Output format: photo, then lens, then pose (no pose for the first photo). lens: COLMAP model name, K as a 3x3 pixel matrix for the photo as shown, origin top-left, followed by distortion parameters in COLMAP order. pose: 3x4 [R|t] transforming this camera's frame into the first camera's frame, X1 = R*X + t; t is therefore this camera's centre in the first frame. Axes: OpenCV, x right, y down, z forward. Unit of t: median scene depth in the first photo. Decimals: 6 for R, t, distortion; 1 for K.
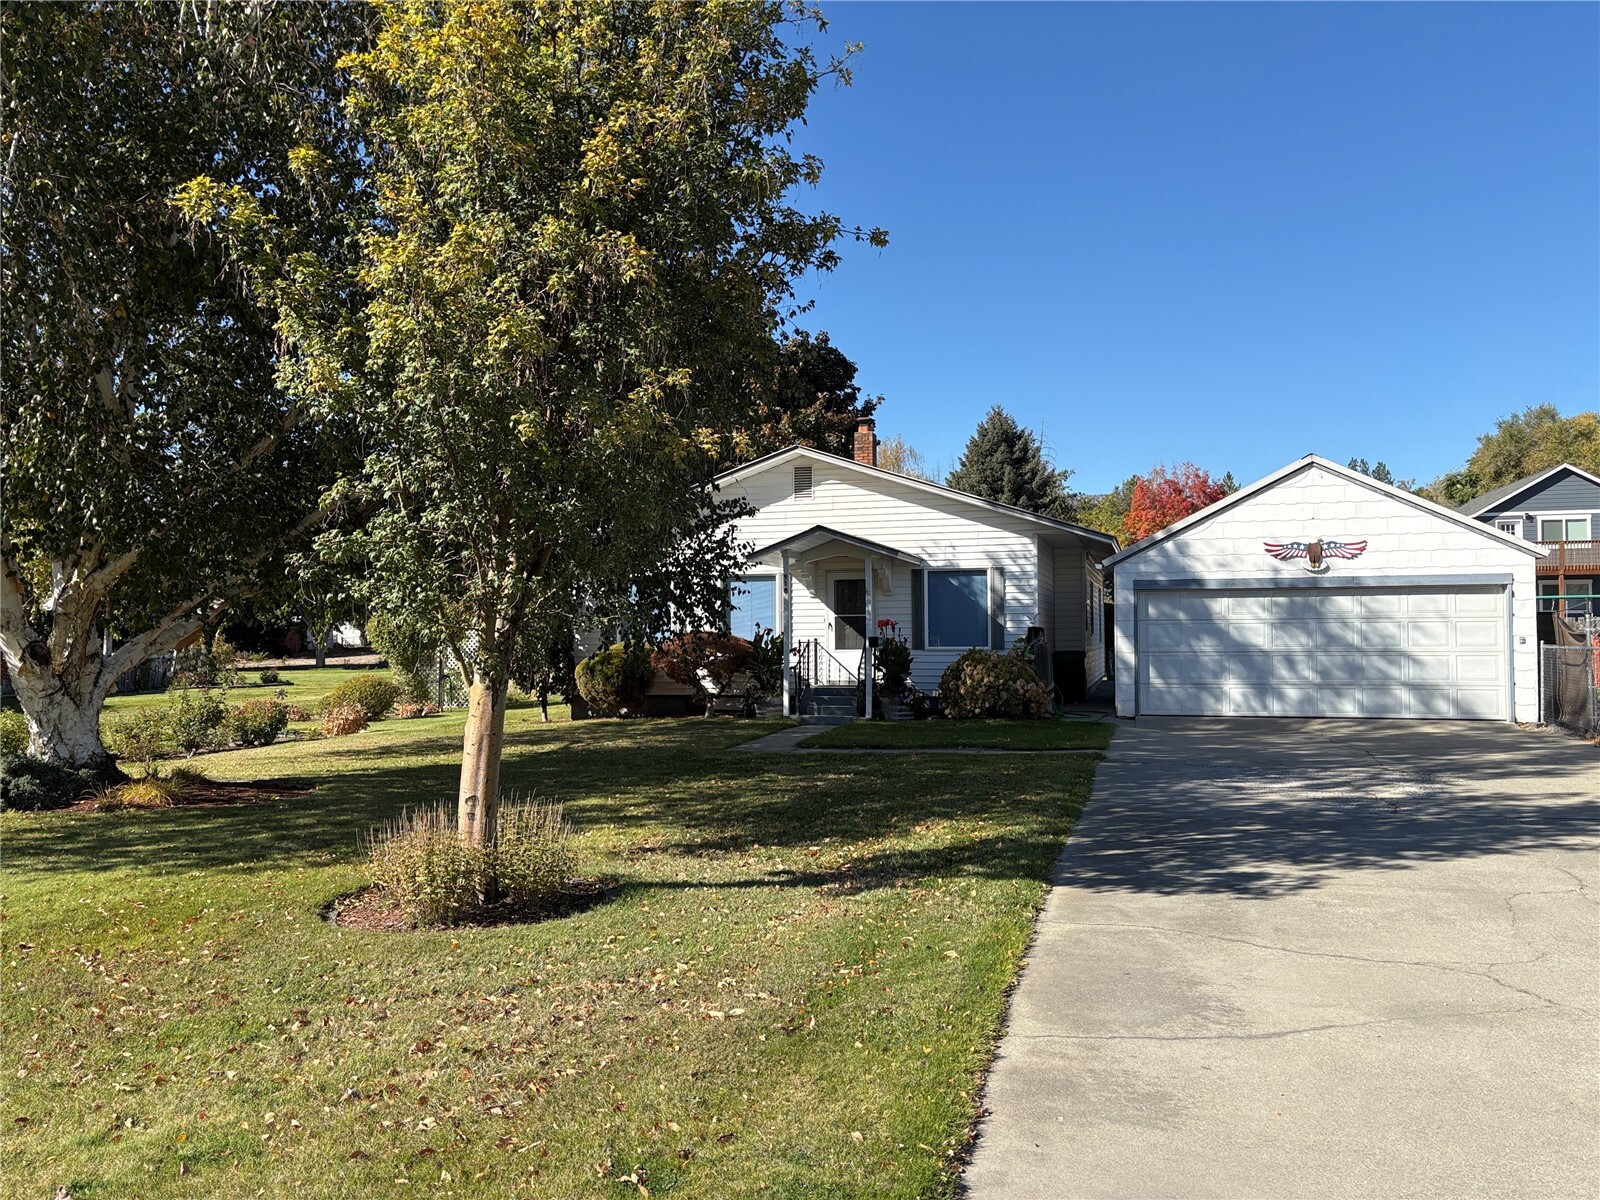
lens RADIAL K [[1185.4, 0, 800.0], [0, 1185.4, 600.0], [0, 0, 1]] dist [0.001722, -0.006029]
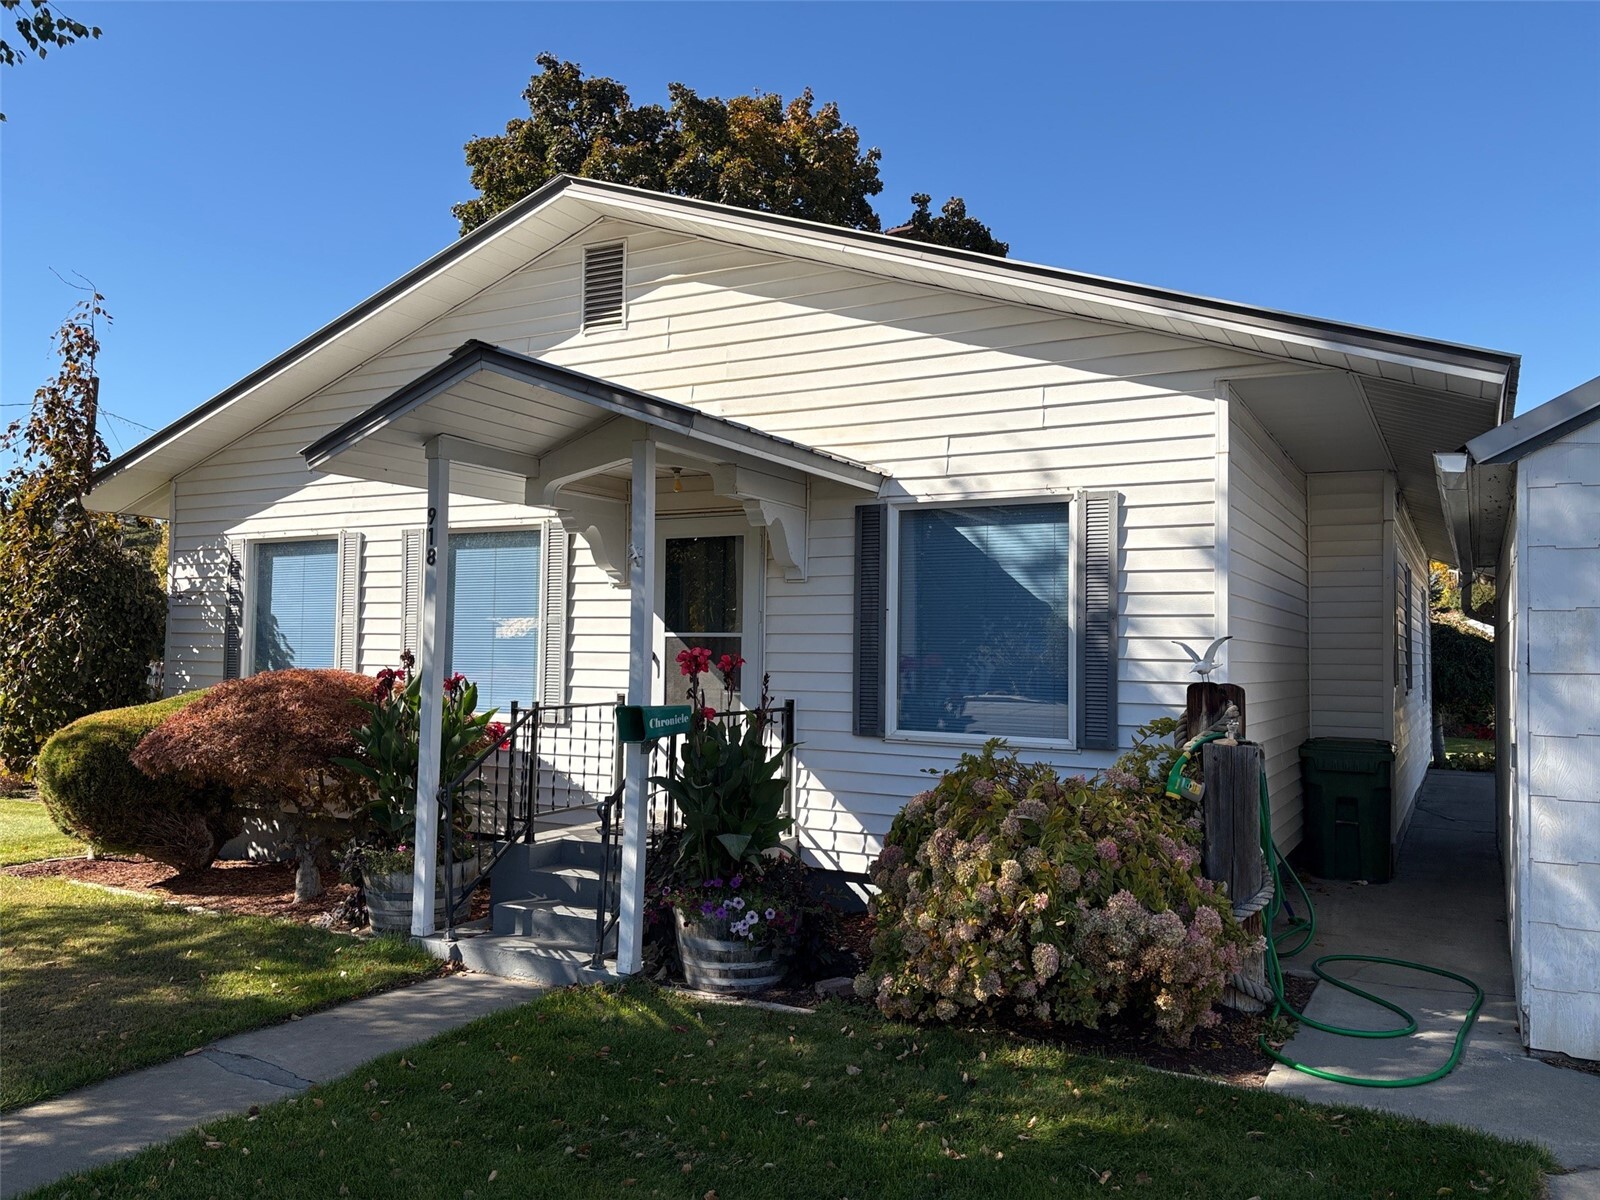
lens RADIAL K [[1185.4, 0, 800.0], [0, 1185.4, 600.0], [0, 0, 1]] dist [0.001722, -0.006029]
pose [[0.974620, 0.013043, -0.223487, 0.156792], [-0.016333, 0.999784, -0.012879, 0.006709], [0.223270, 0.016202, 0.974622, 0.656556]]
